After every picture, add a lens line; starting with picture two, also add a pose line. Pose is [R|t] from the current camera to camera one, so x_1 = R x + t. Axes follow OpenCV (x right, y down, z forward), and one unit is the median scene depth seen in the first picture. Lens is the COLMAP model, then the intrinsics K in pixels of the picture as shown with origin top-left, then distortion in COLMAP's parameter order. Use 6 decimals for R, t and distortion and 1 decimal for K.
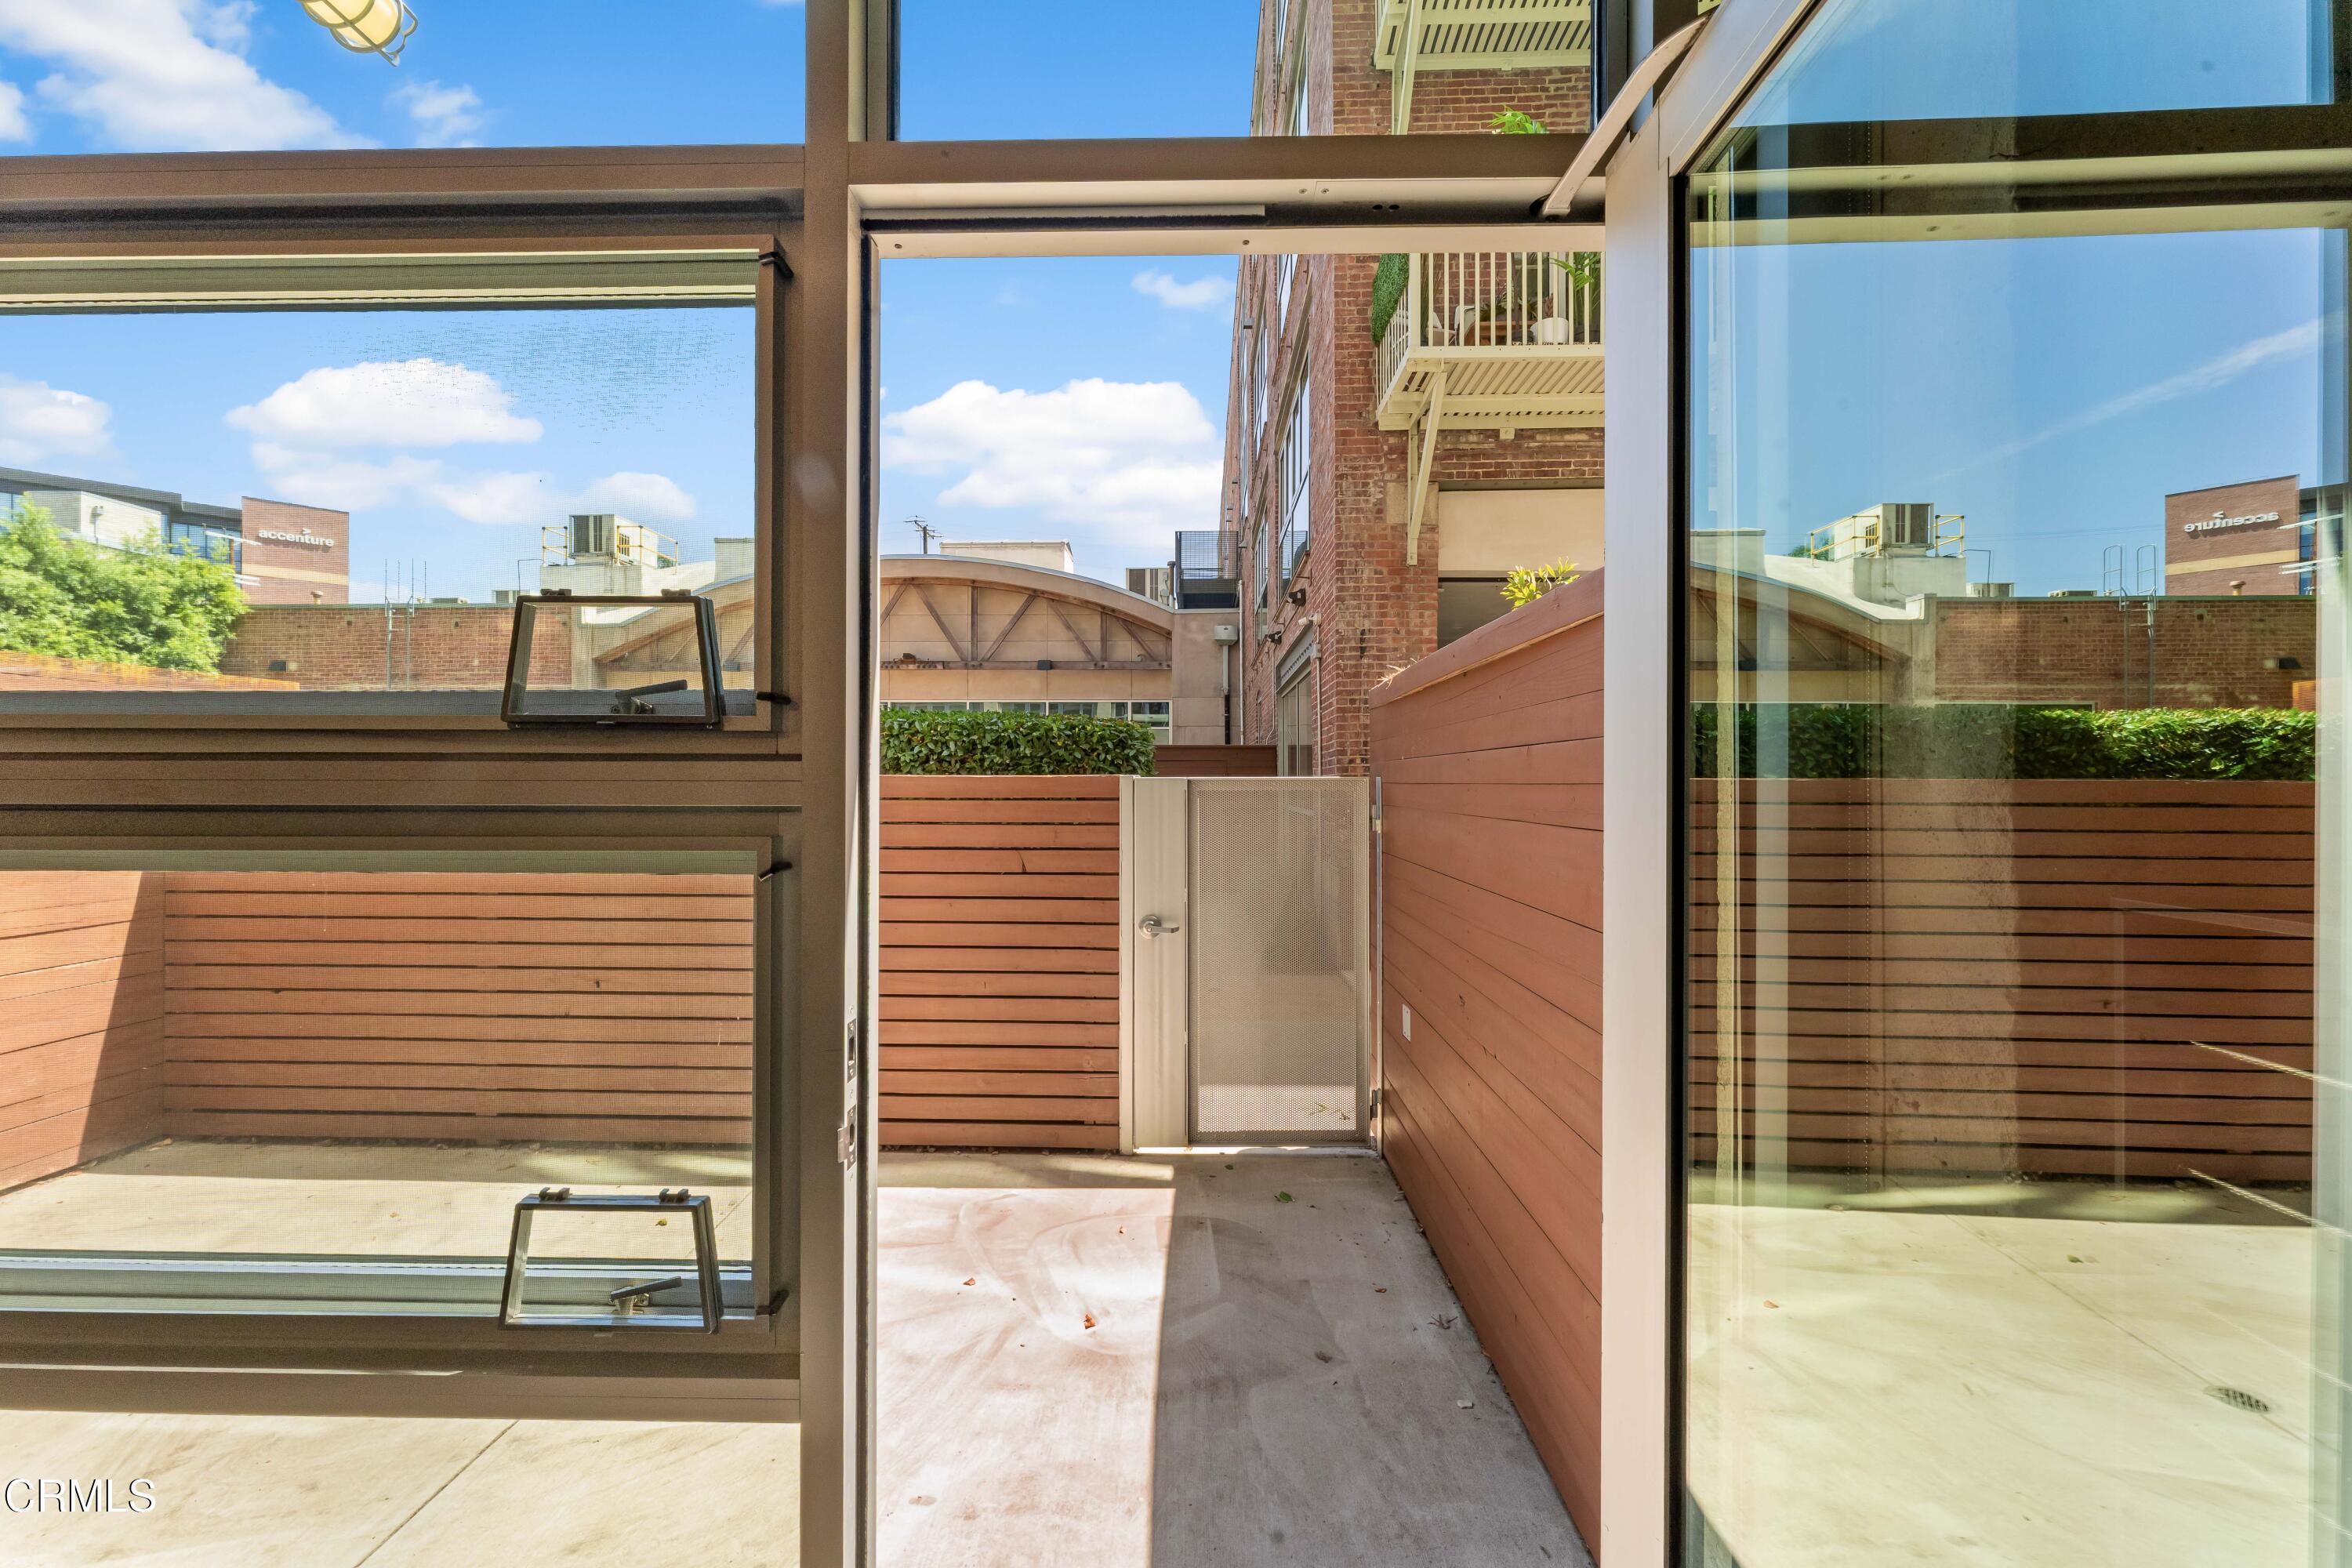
lens RADIAL K [[942.0, 0, 1166.2], [0, 942.0, 779.5], [0, 0, 1]] dist [0.000675, 0.000176]
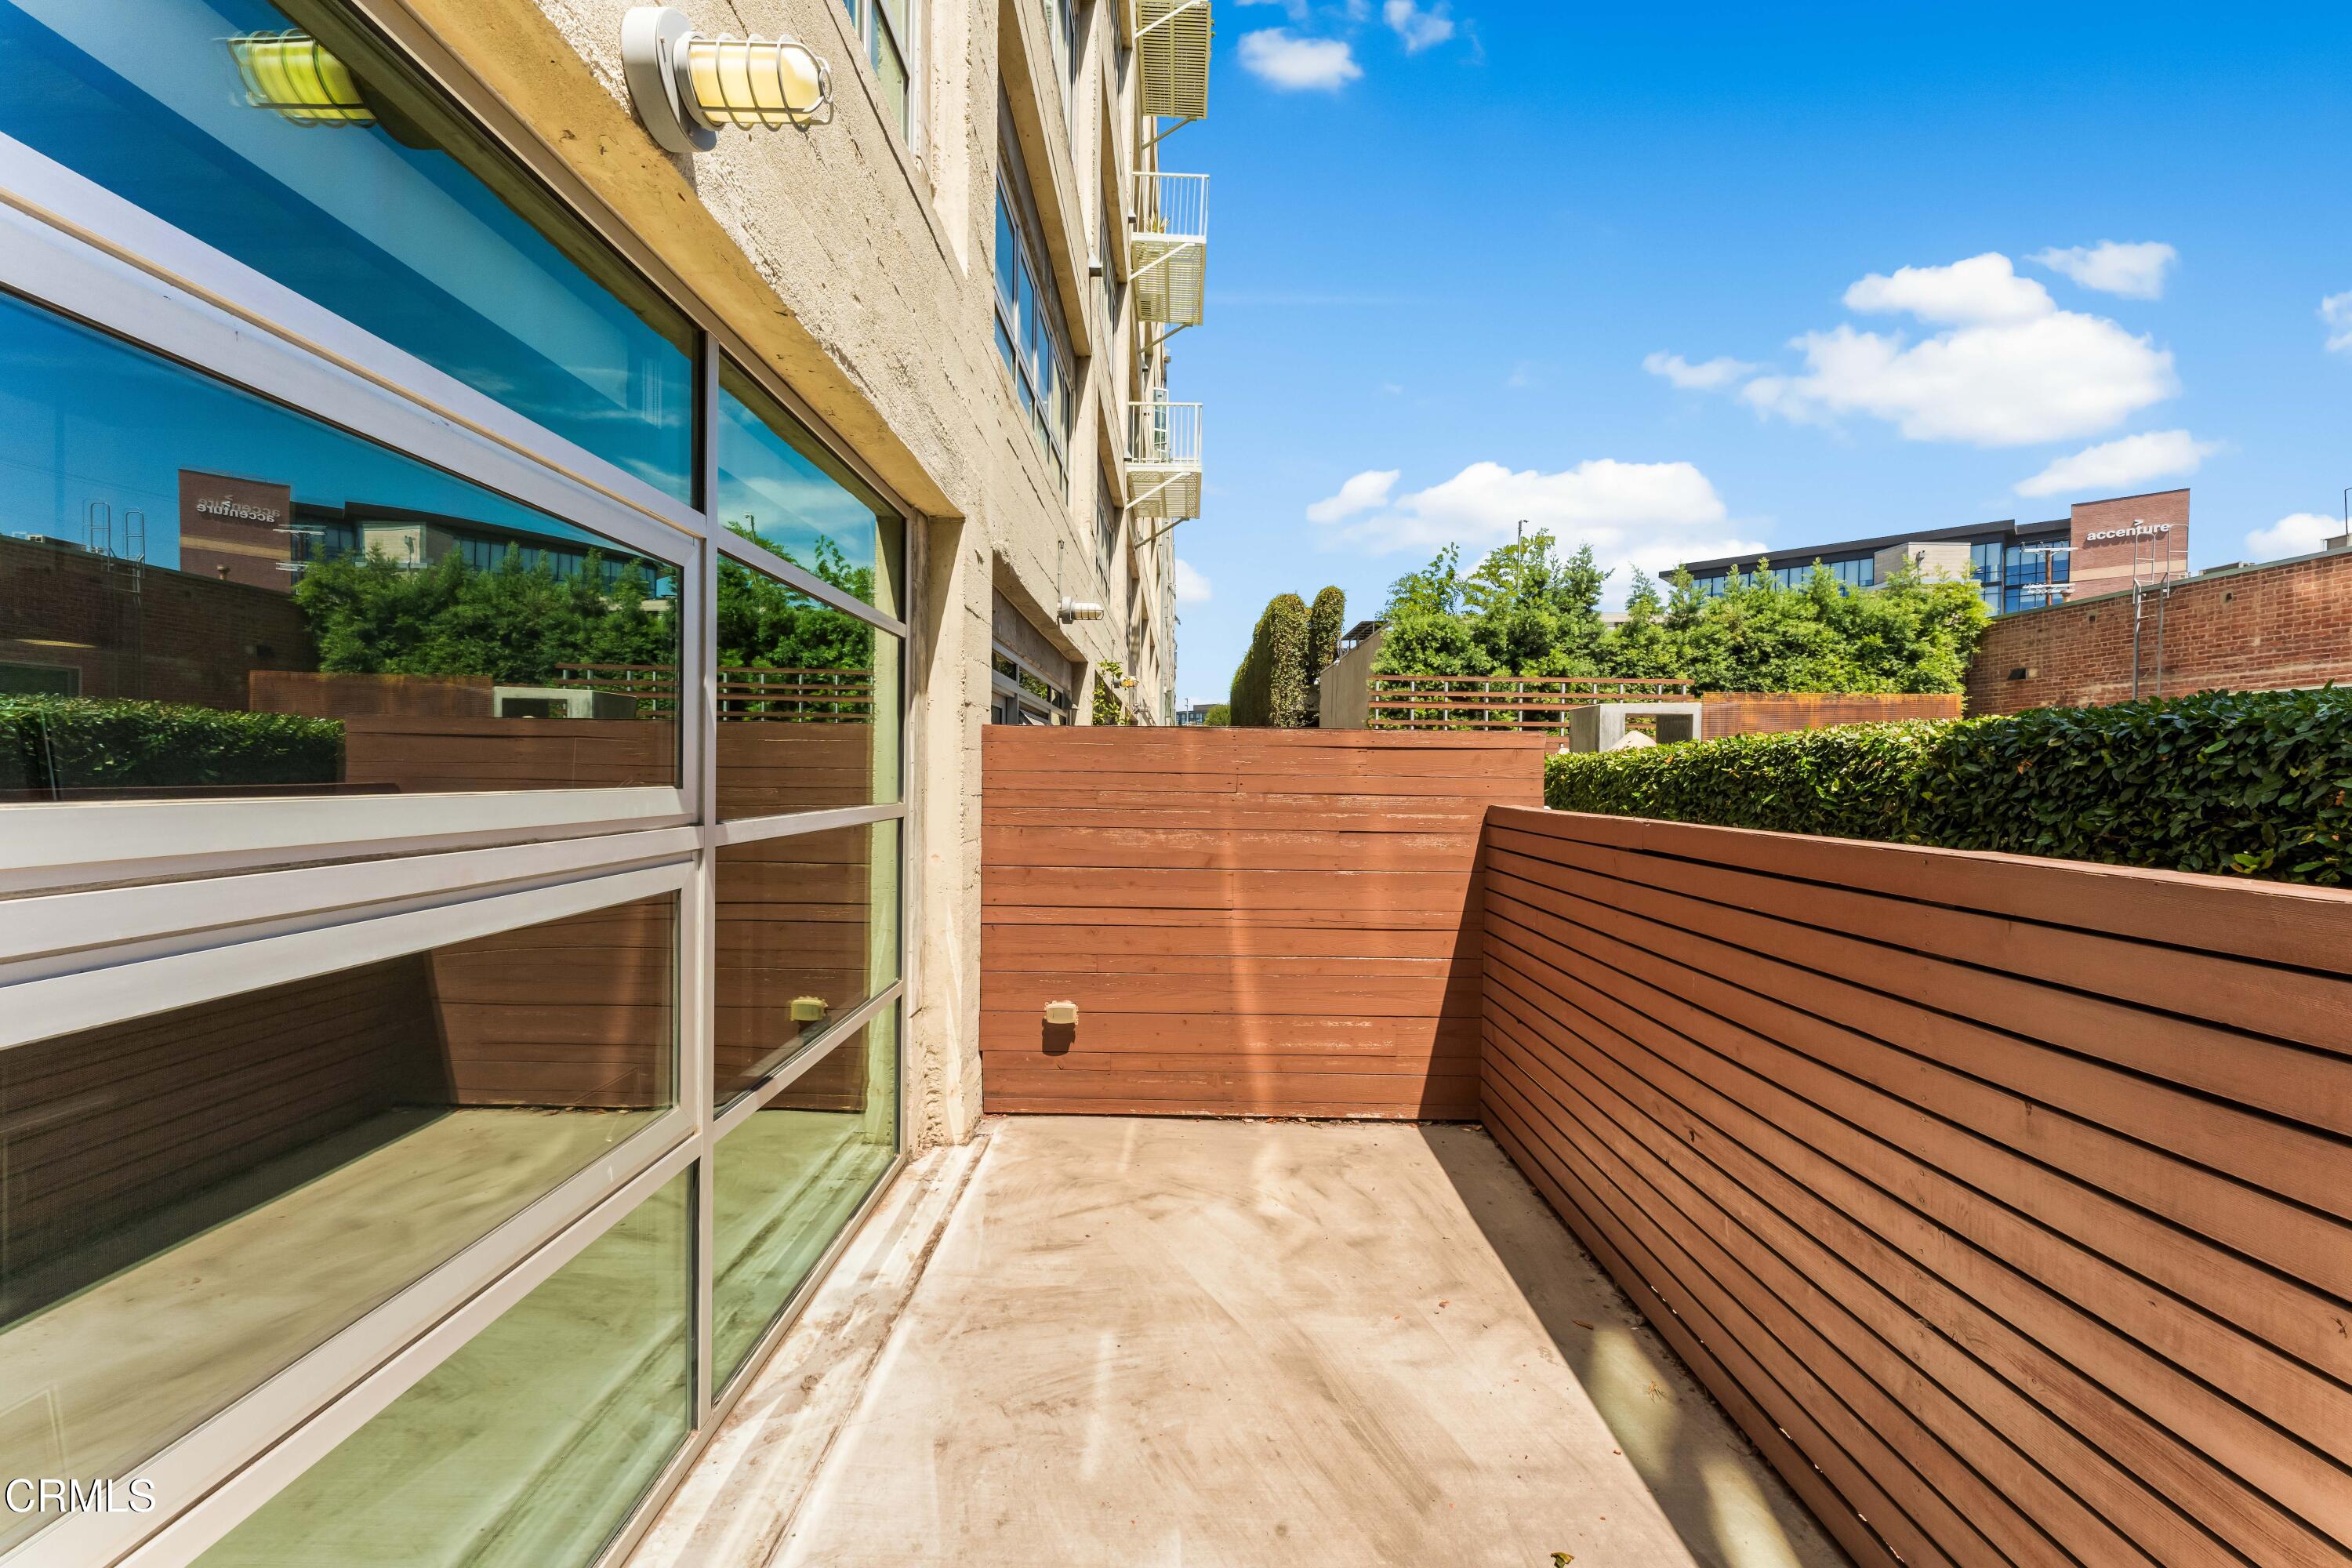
lens RADIAL K [[930.6, 0, 1170.0], [0, 930.6, 783.0], [0, 0, 1]] dist [0.000458, -0.000155]
pose [[0.015480, 0.008500, -0.999844, 0.013154], [-0.009936, 0.999916, 0.008347, -0.008563], [0.999831, 0.009805, 0.015564, 0.129222]]
